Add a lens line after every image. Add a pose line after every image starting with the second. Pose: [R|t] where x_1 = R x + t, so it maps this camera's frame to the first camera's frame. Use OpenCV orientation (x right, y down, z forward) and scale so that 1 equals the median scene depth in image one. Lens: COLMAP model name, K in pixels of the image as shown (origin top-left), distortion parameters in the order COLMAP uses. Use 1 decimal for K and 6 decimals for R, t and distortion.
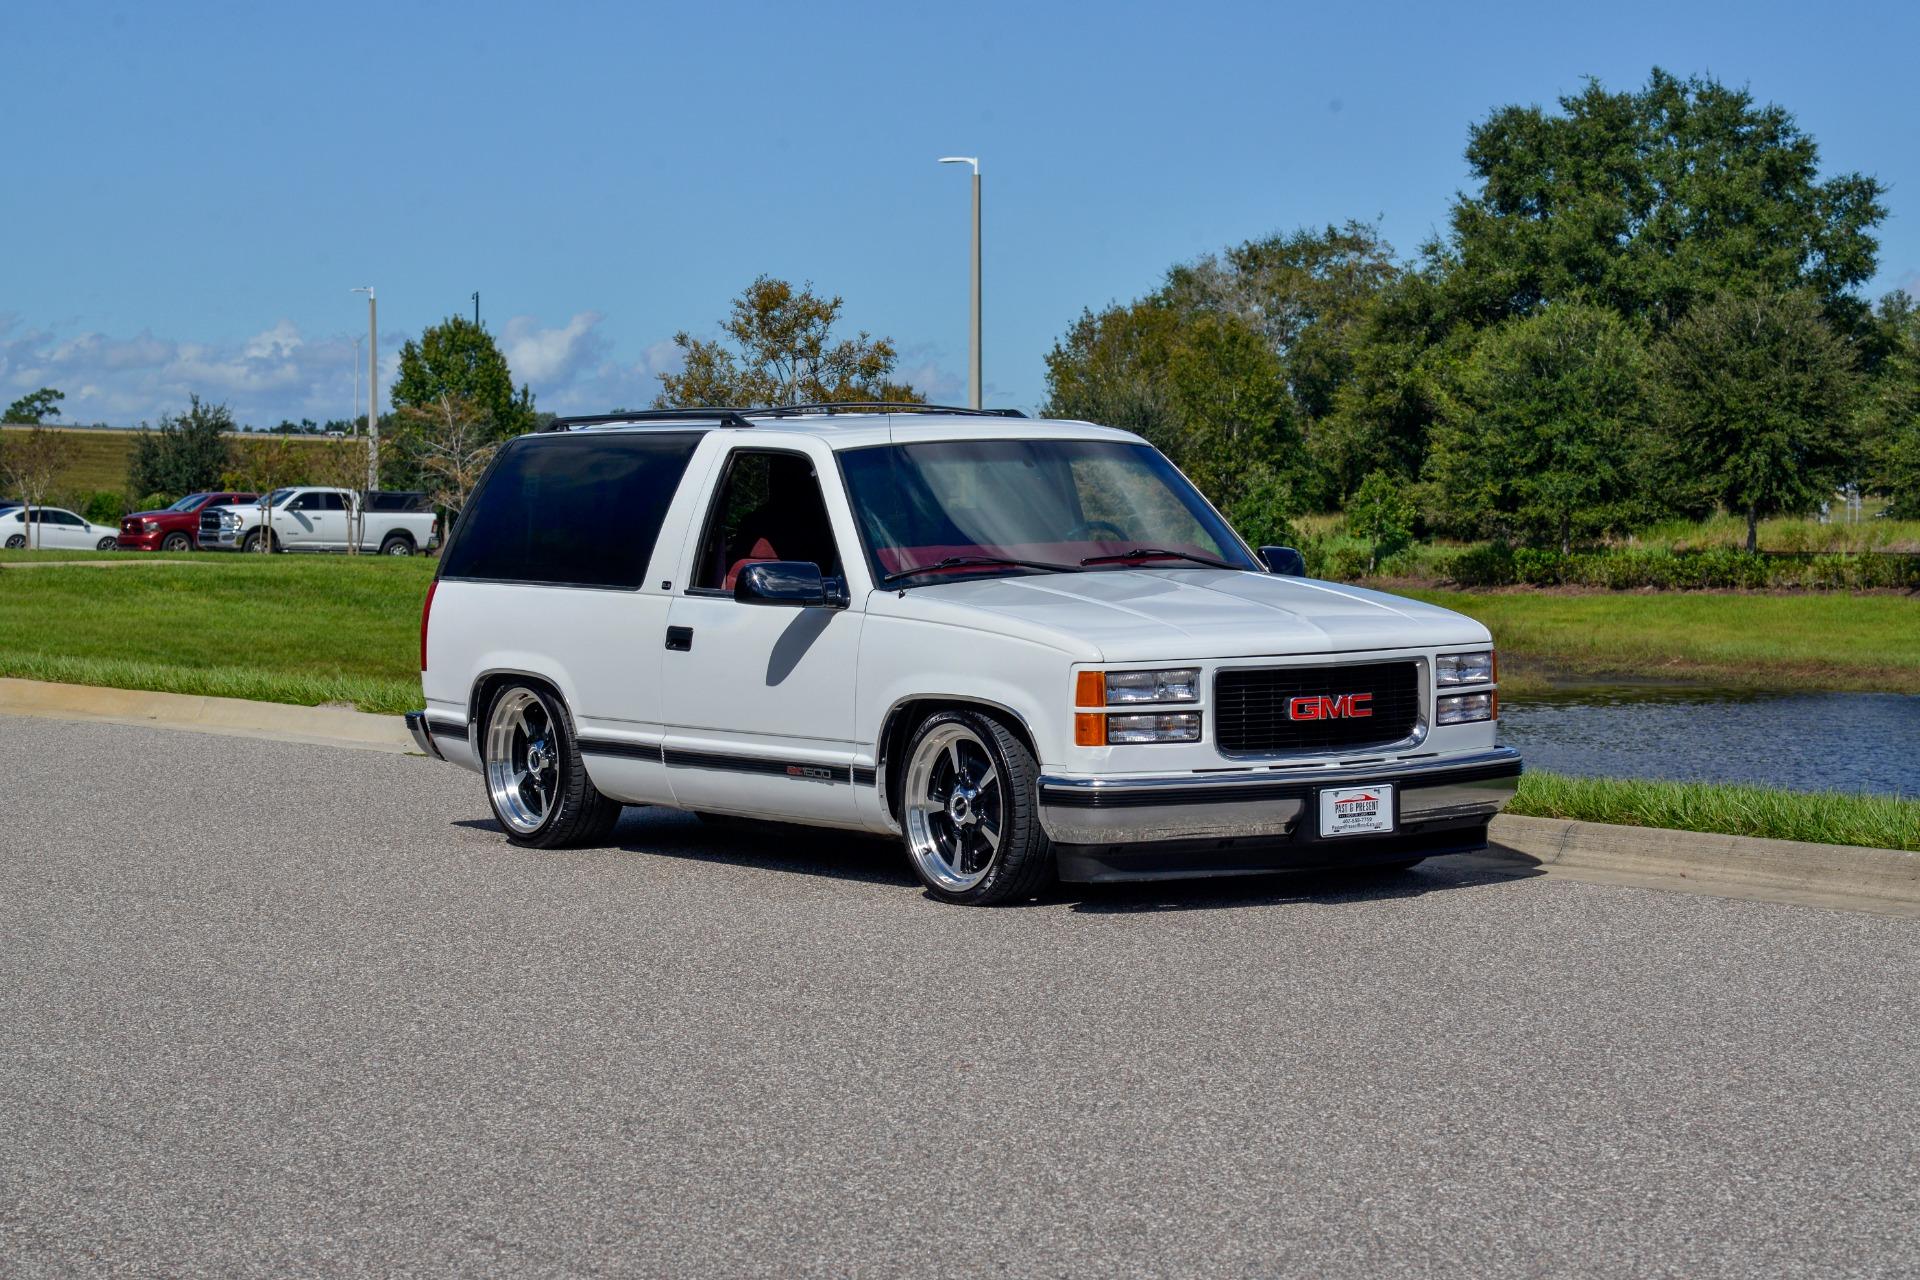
lens RADIAL K [[4576.6, 0, 845.8], [0, 4576.6, 957.4], [0, 0, 1]] dist [0.177178, -2.342922]
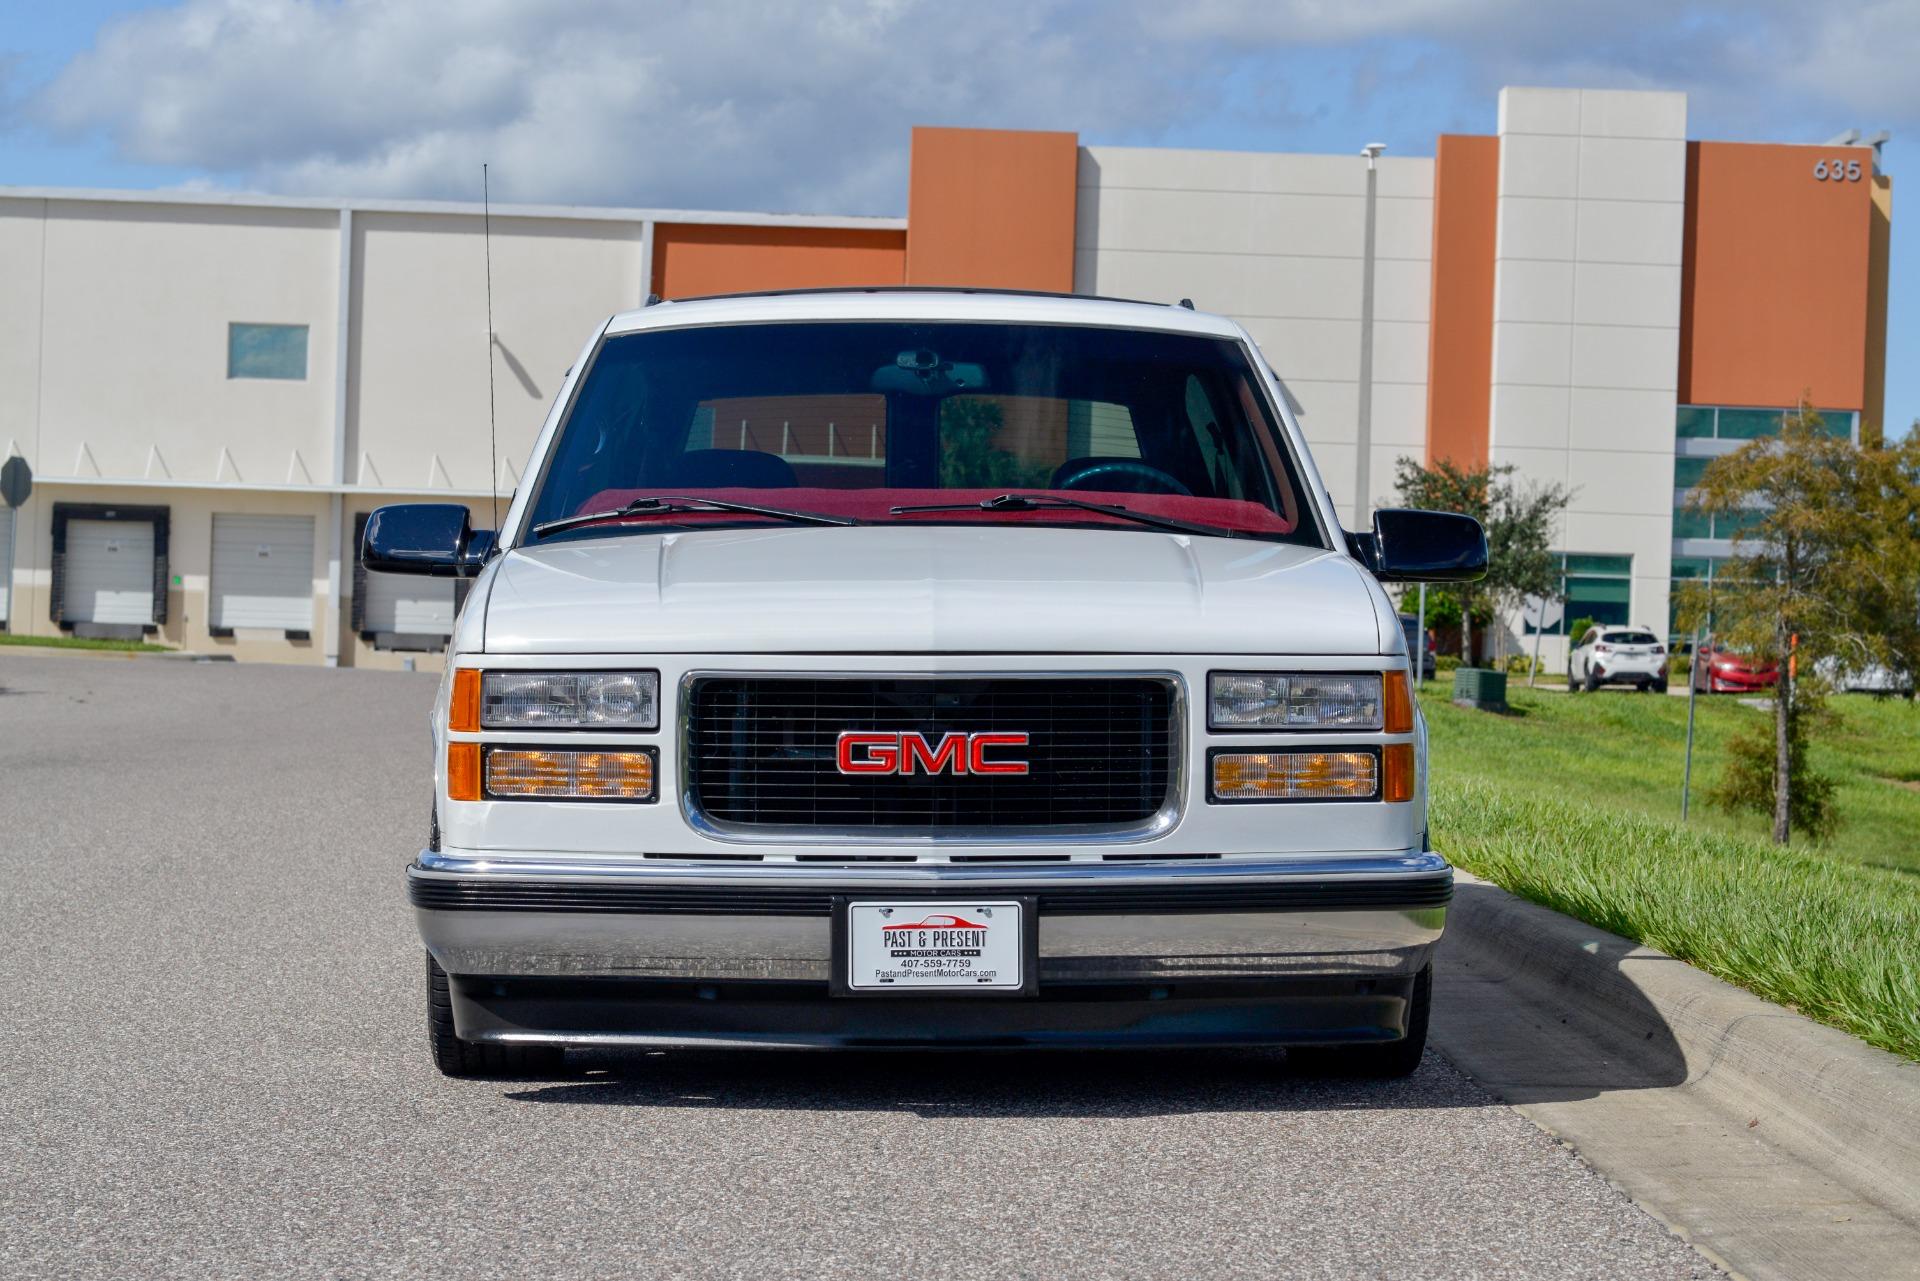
lens RADIAL K [[4590.0, 0, 966.1], [0, 4590.0, 607.4], [0, 0, 1]] dist [0.054728, 0.296916]
pose [[0.845165, 0.019803, -0.534138, 0.211026], [-0.079265, 0.992908, -0.088608, -0.012456], [0.528595, 0.117227, 0.840741, 0.282551]]
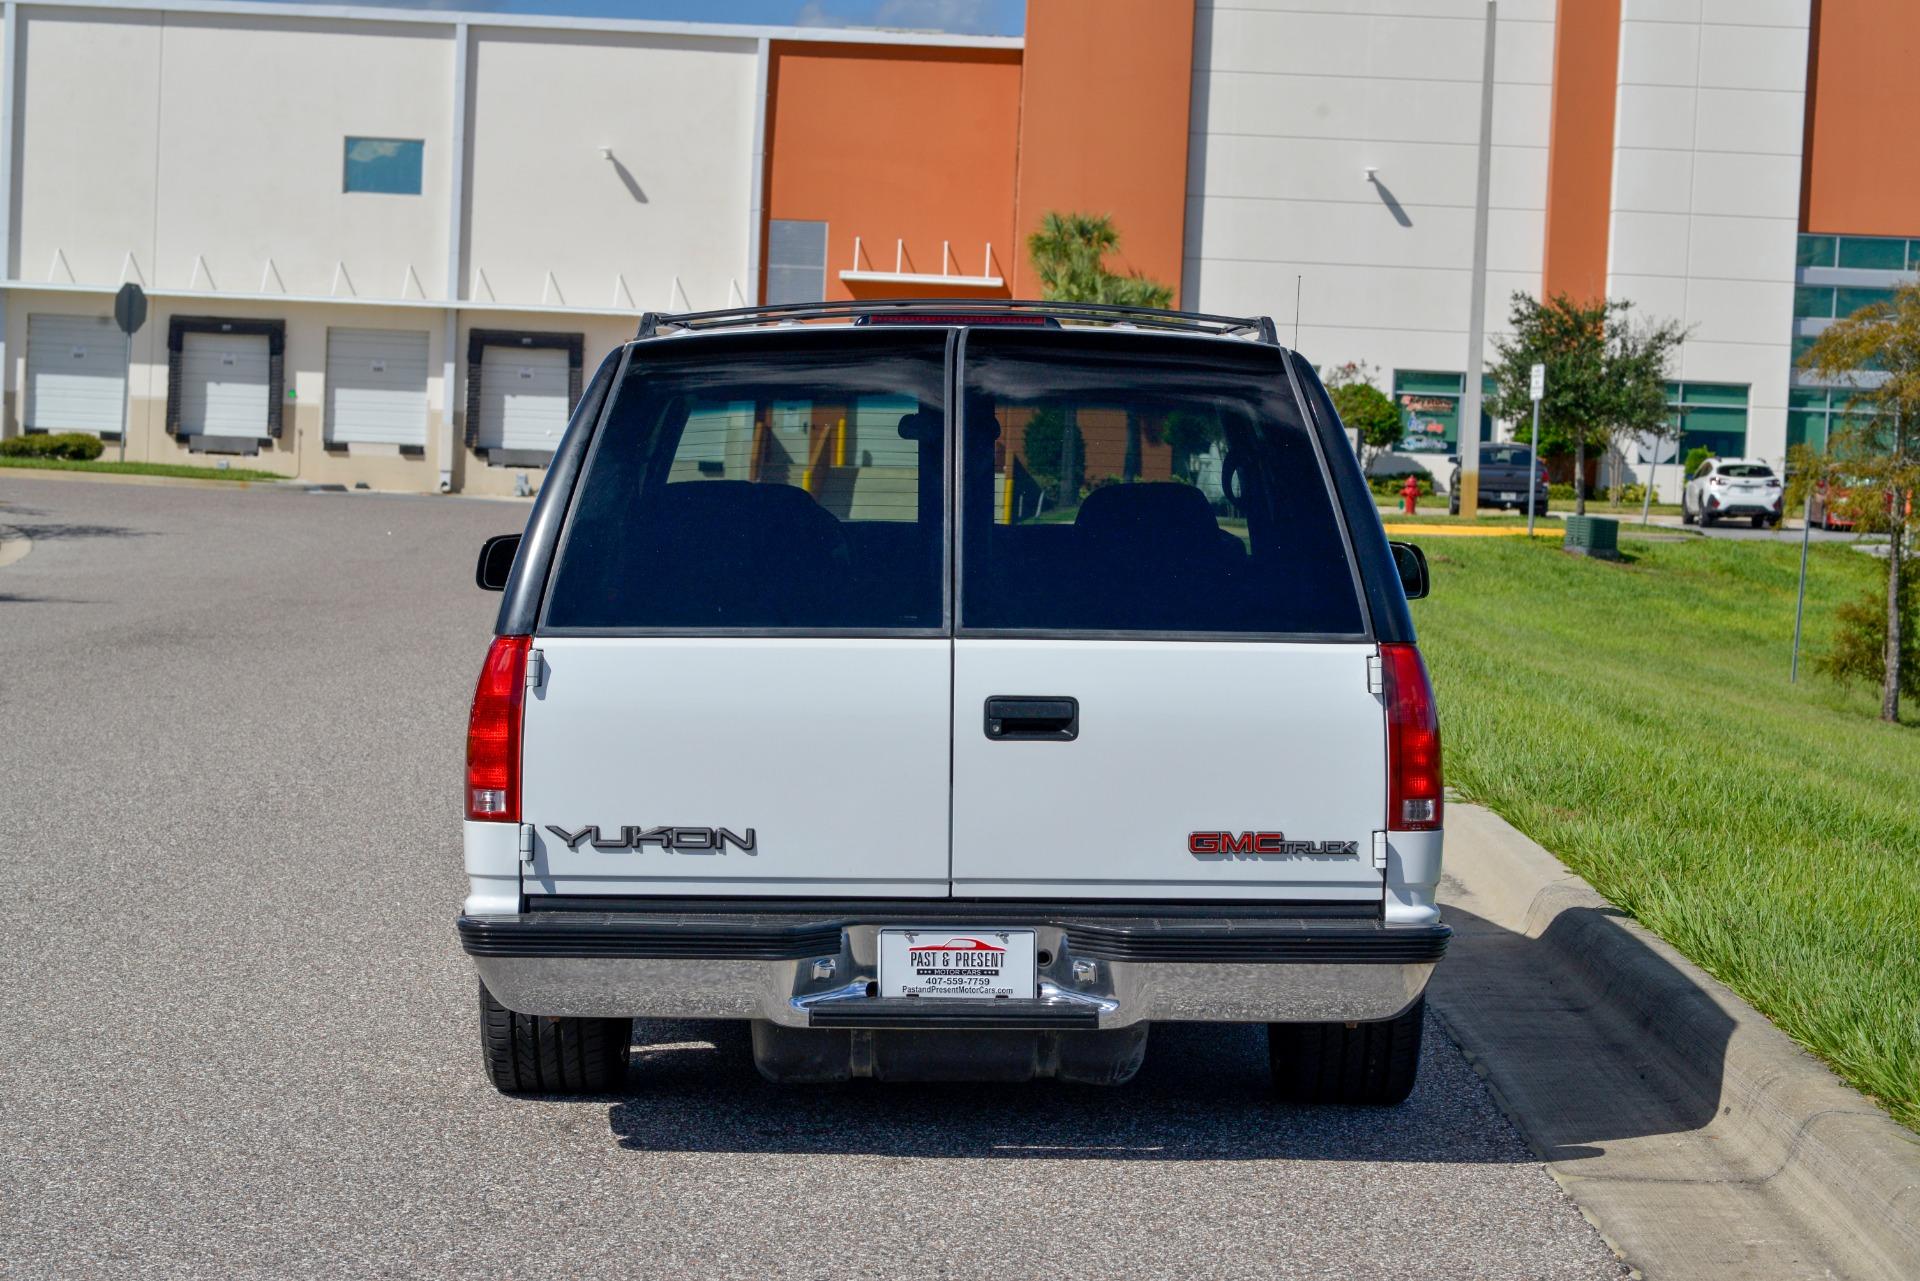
lens RADIAL K [[4590.0, 0, 966.1], [0, 4590.0, 607.4], [0, 0, 1]] dist [0.054728, 0.296916]
pose [[0.831272, 0.052349, -0.553395, 0.211671], [-0.091653, 0.994838, -0.043566, -0.031672], [0.548258, 0.086936, 0.831779, 0.283134]]
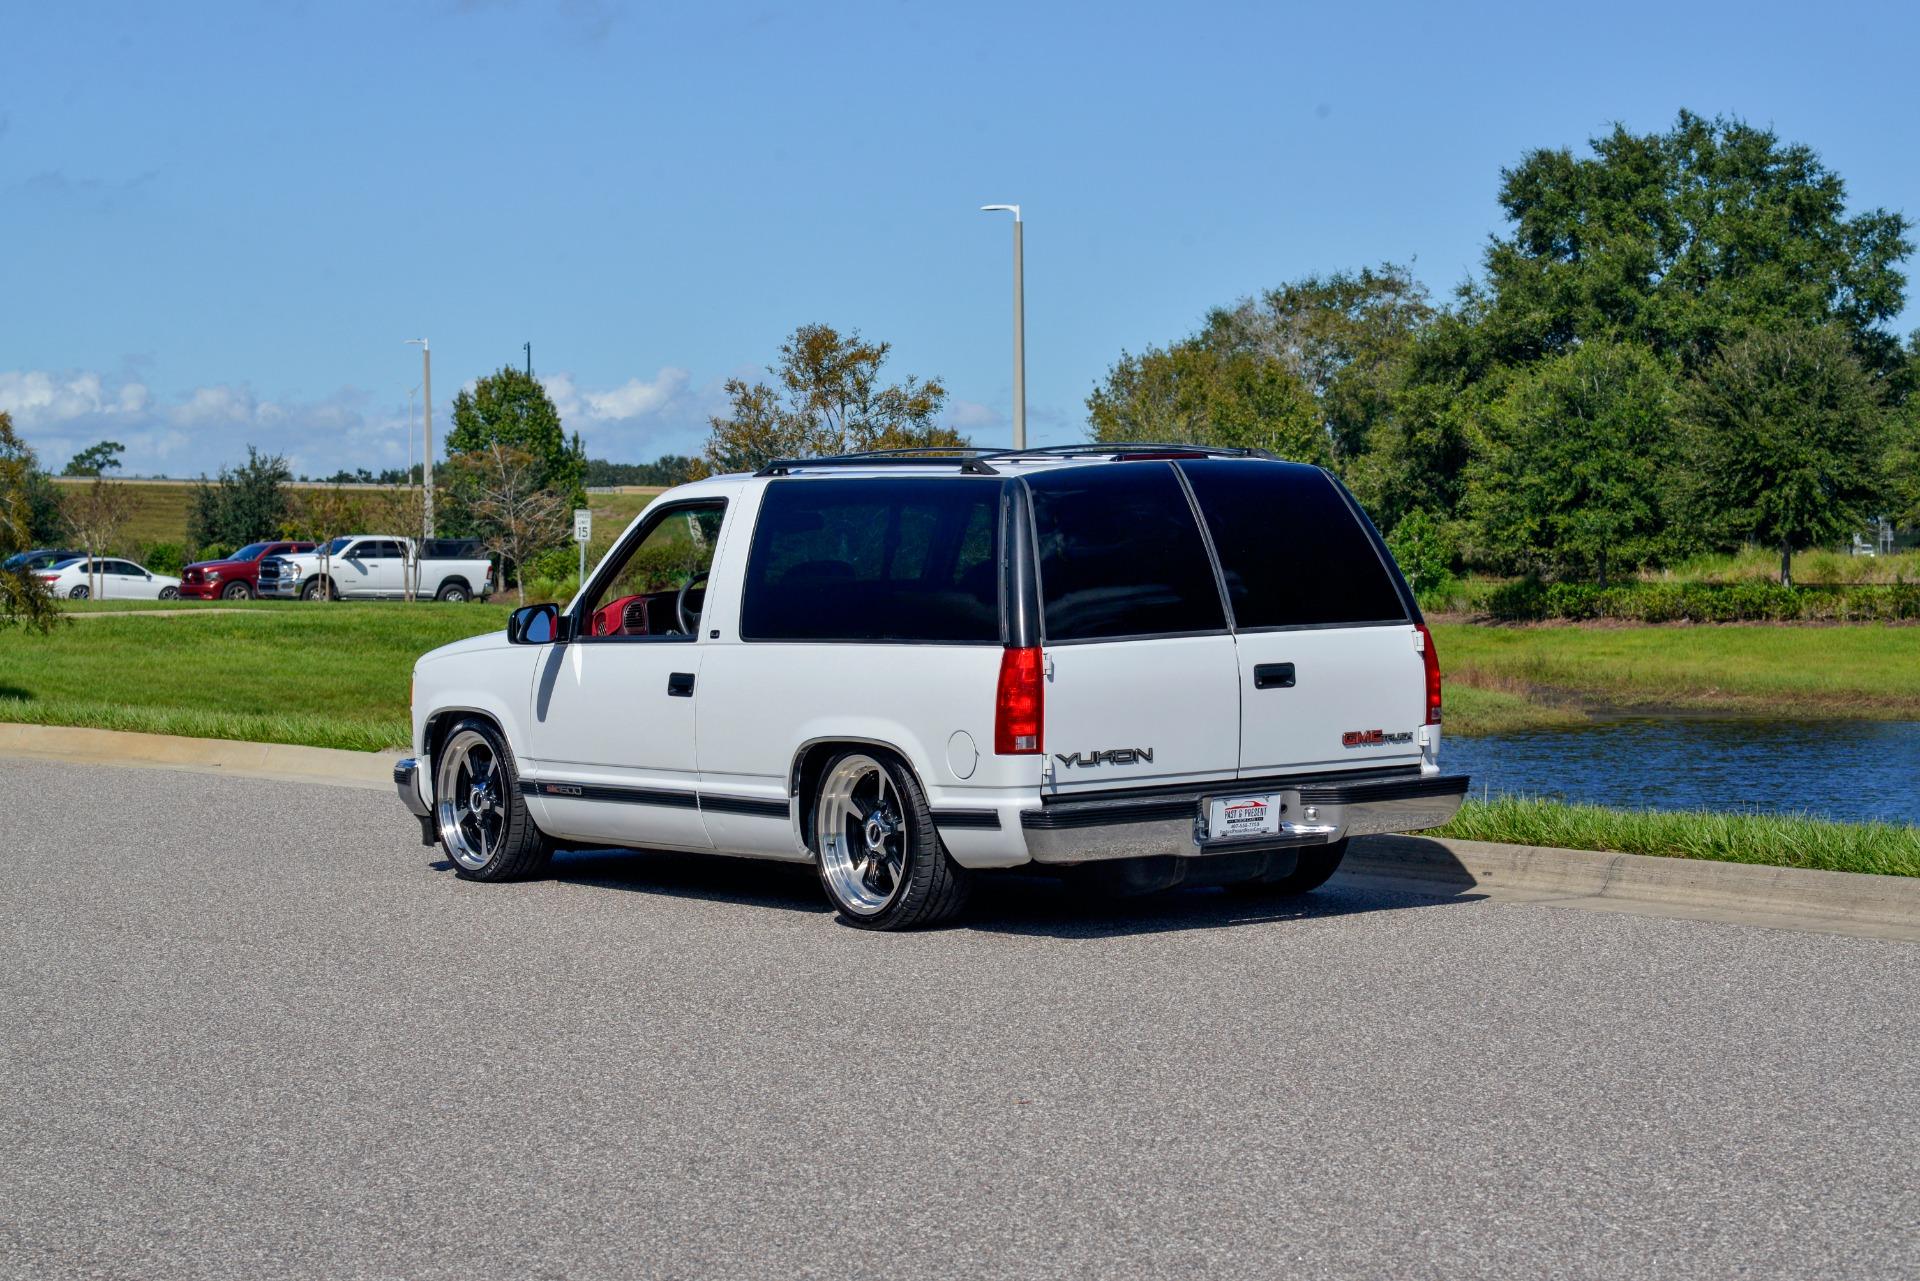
lens RADIAL K [[4590.0, 0, 966.1], [0, 4590.0, 607.4], [0, 0, 1]] dist [0.054728, 0.296916]
pose [[0.999817, -0.008449, 0.017177, -0.002443], [0.009873, 0.996370, -0.084550, 0.000401], [-0.016400, 0.084704, 0.996271, -0.012493]]
